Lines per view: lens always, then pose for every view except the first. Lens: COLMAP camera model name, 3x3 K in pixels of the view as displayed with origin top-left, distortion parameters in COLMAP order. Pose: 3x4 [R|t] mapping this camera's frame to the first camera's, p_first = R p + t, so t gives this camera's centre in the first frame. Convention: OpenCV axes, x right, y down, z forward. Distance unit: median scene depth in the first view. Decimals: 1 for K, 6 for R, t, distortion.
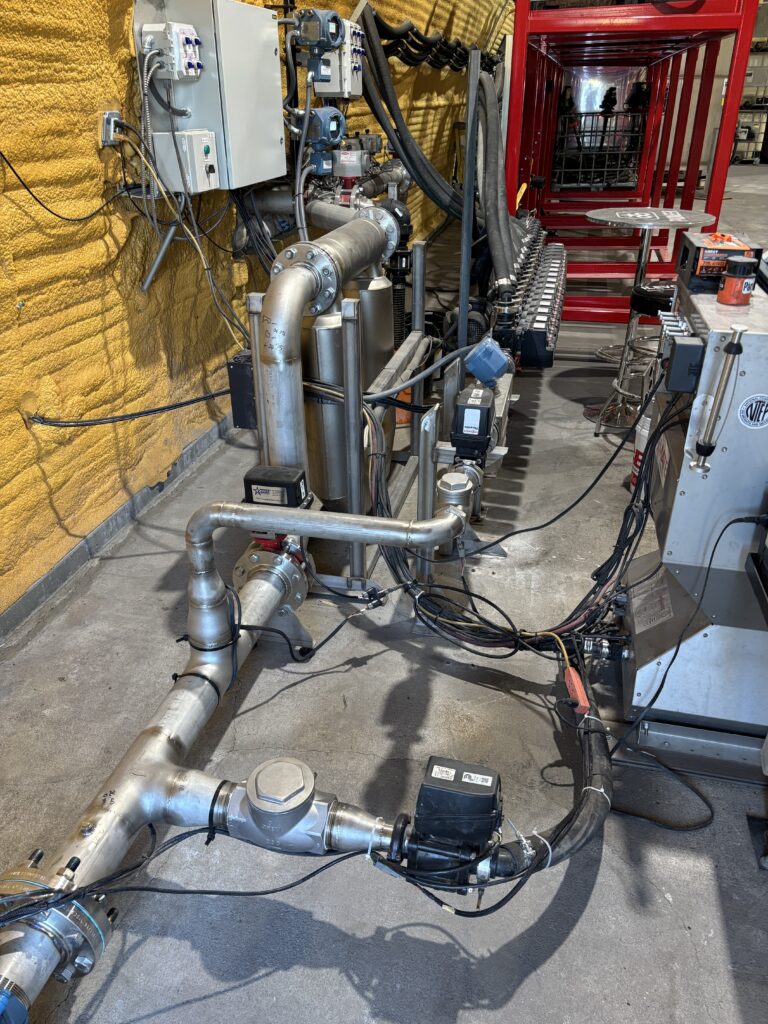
lens RADIAL K [[777.6, 0, 380.6], [0, 777.6, 516.0], [0, 0, 1]] dist [0.020059, 0.000842]
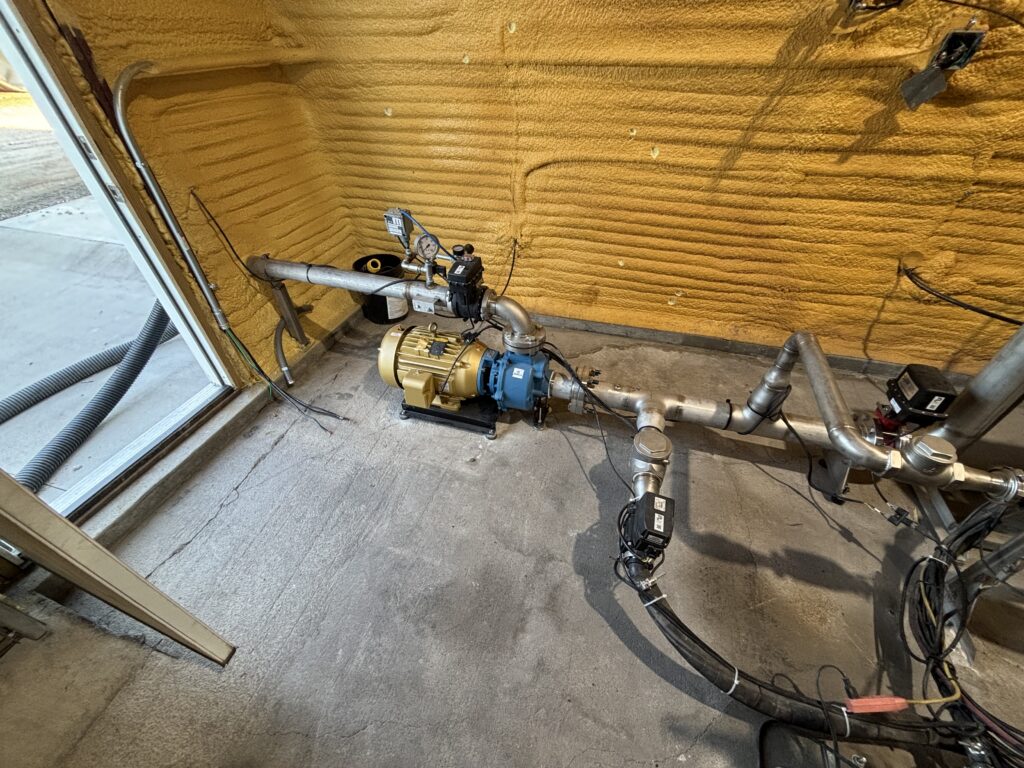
lens RADIAL K [[413.6, 0, 509.3], [0, 413.6, 380.0], [0, 0, 1]] dist [-0.000175, 0.001323]
pose [[-0.069399, 0.649060, -0.757565, 0.321245], [-0.464486, 0.651035, 0.600339, -0.111609], [0.882857, 0.393541, 0.256298, 0.228424]]
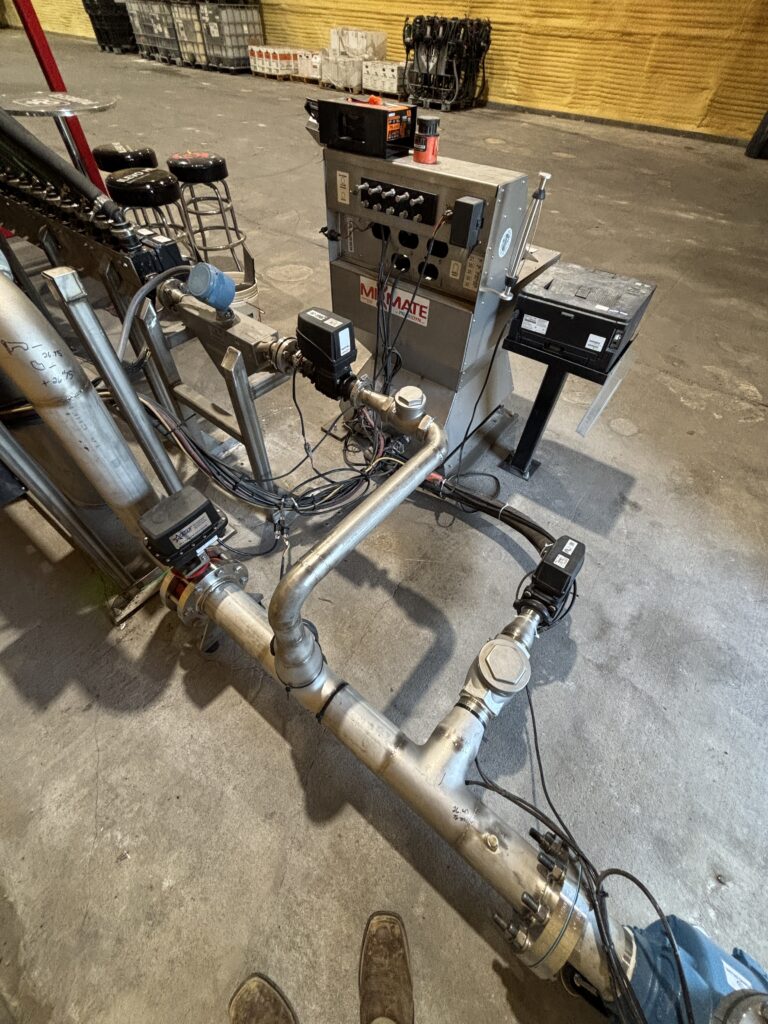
lens RADIAL K [[417.0, 0, 384.0], [0, 417.0, 512.0], [0, 0, 1]] dist [0.000116, 0.000159]
pose [[0.417862, -0.694140, 0.586140, -0.263317], [0.396738, 0.719819, 0.569613, -0.188067], [-0.817306, -0.005476, 0.576177, 0.450275]]
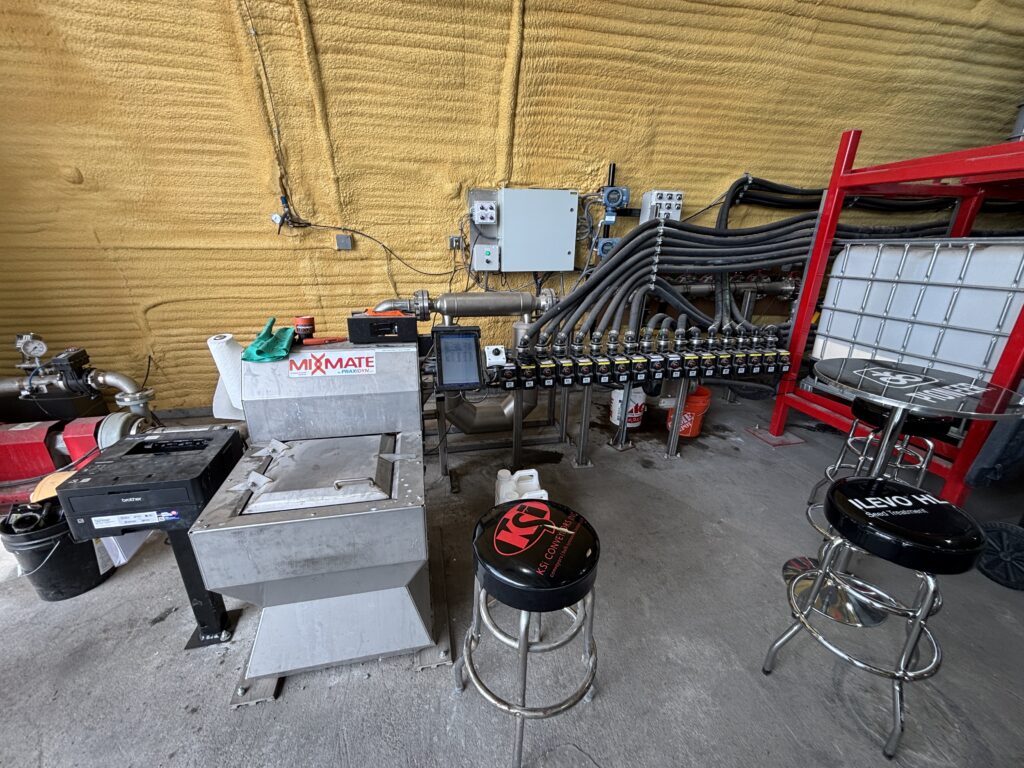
lens RADIAL K [[413.6, 0, 509.3], [0, 413.6, 380.0], [0, 0, 1]] dist [-0.000175, 0.001323]
pose [[0.429687, 0.322482, -0.843430, 0.978756], [-0.437327, 0.891518, 0.118071, -0.332727], [0.790009, 0.318121, 0.524103, 0.584328]]
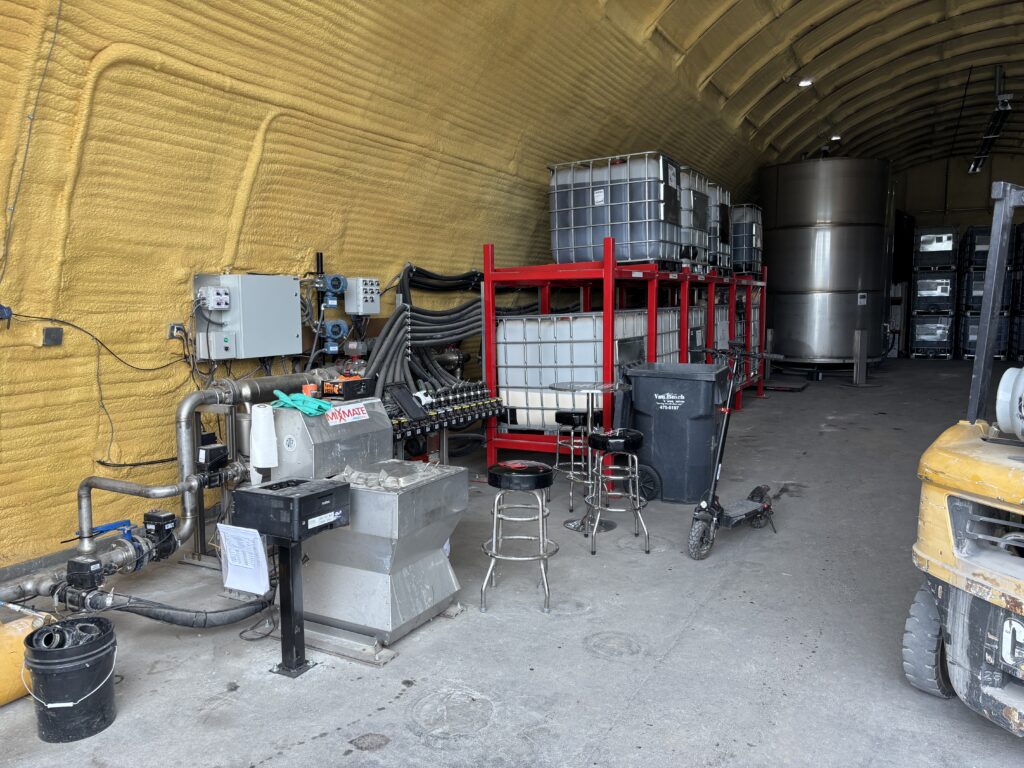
lens RADIAL K [[777.6, 0, 515.8], [0, 777.6, 382.6], [0, 0, 1]] dist [0.020059, 0.000842]
pose [[0.969861, 0.031650, -0.241593, 1.045818], [-0.119846, 0.925260, -0.359903, 0.275784], [0.212146, 0.378010, 0.901167, -0.632316]]
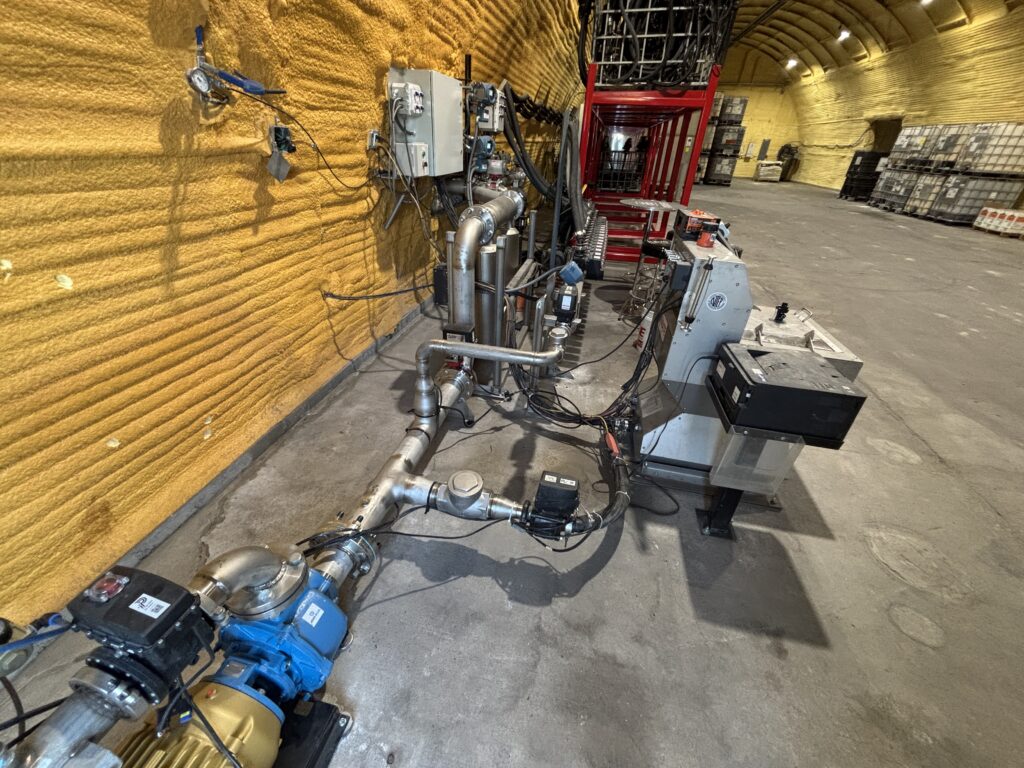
lens RADIAL K [[413.6, 0, 509.3], [0, 413.6, 380.0], [0, 0, 1]] dist [-0.000175, 0.001323]
pose [[0.998642, 0.036245, 0.037431, -0.039035], [-0.037656, 0.998580, 0.037685, 0.025396], [-0.036012, -0.039044, 0.998588, -0.012084]]
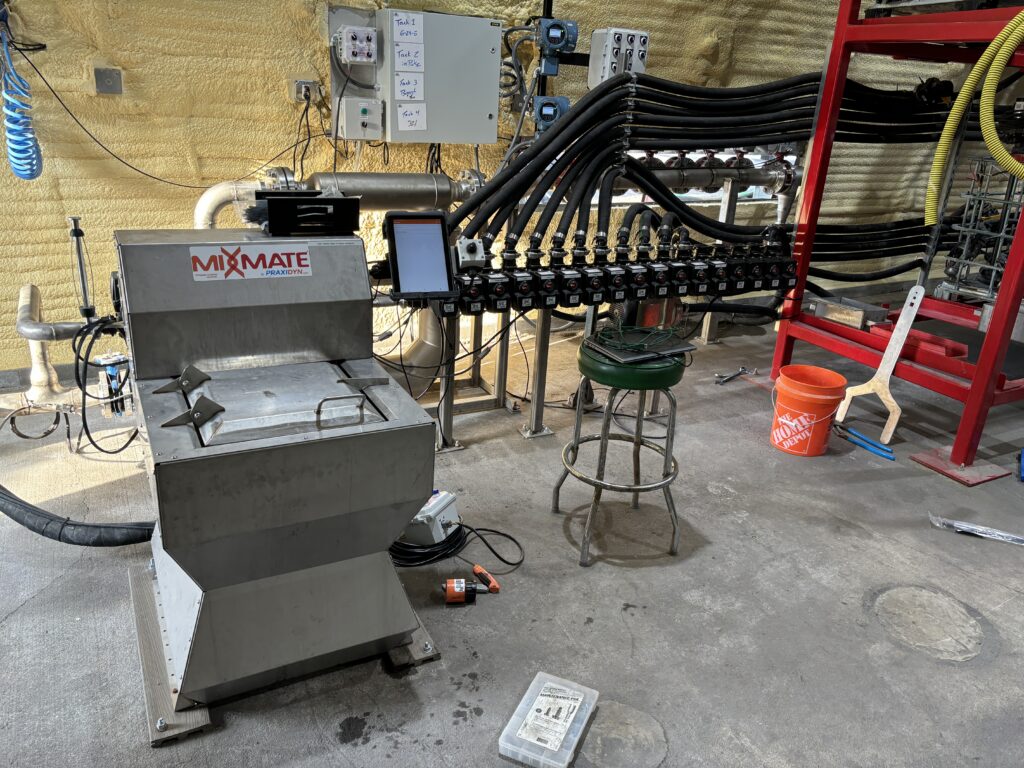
lens RADIAL K [[777.6, 0, 515.8], [0, 777.6, 382.6], [0, 0, 1]] dist [0.020059, 0.000842]
pose [[0.660270, 0.315702, -0.681451, 1.116695], [-0.409305, 0.912029, 0.025941, -0.189283], [0.629693, 0.261793, 0.731404, 0.306902]]
